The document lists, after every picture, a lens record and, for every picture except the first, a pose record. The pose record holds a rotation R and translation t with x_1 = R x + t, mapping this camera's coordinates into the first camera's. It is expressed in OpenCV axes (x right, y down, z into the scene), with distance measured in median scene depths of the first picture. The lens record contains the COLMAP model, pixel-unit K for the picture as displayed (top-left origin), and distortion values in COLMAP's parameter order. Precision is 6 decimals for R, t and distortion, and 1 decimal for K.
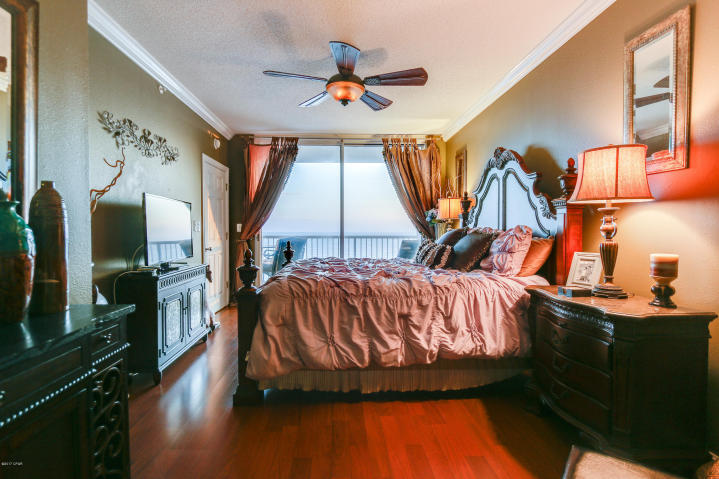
lens RADIAL K [[369.6, 0, 359.5], [0, 369.6, 239.5], [0, 0, 1]] dist [0.000613, 0.000480]
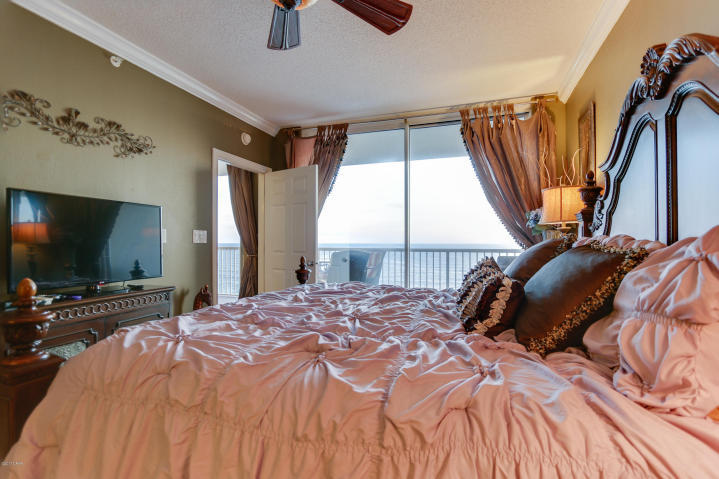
lens RADIAL K [[352.2, 0, 359.5], [0, 352.2, 239.5], [0, 0, 1]] dist [-0.004388, -0.001143]
pose [[0.926118, -0.000585, -0.377233, 0.143124], [-0.010859, 0.999543, -0.028210, -0.009284], [0.377078, 0.030223, 0.925688, 0.336606]]
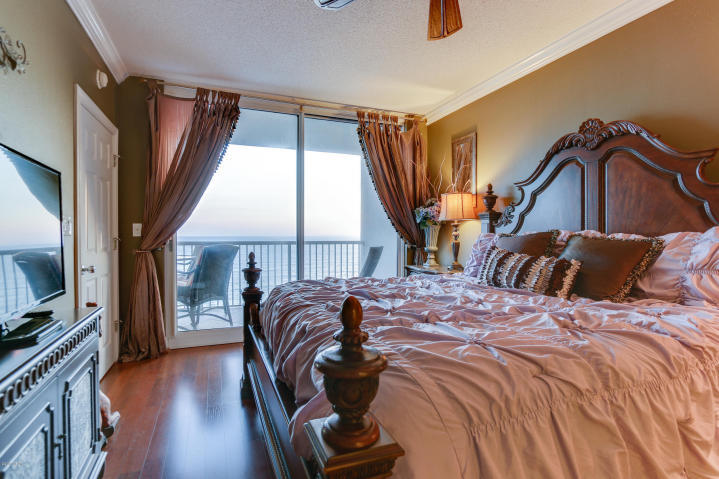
lens RADIAL K [[358.9, 0, 359.5], [0, 358.9, 239.5], [0, 0, 1]] dist [0.000349, -0.000253]
pose [[0.943622, -0.002267, 0.331019, -0.182576], [0.005760, 0.999938, -0.009574, -0.008069], [-0.330976, 0.010941, 0.943576, 0.333383]]
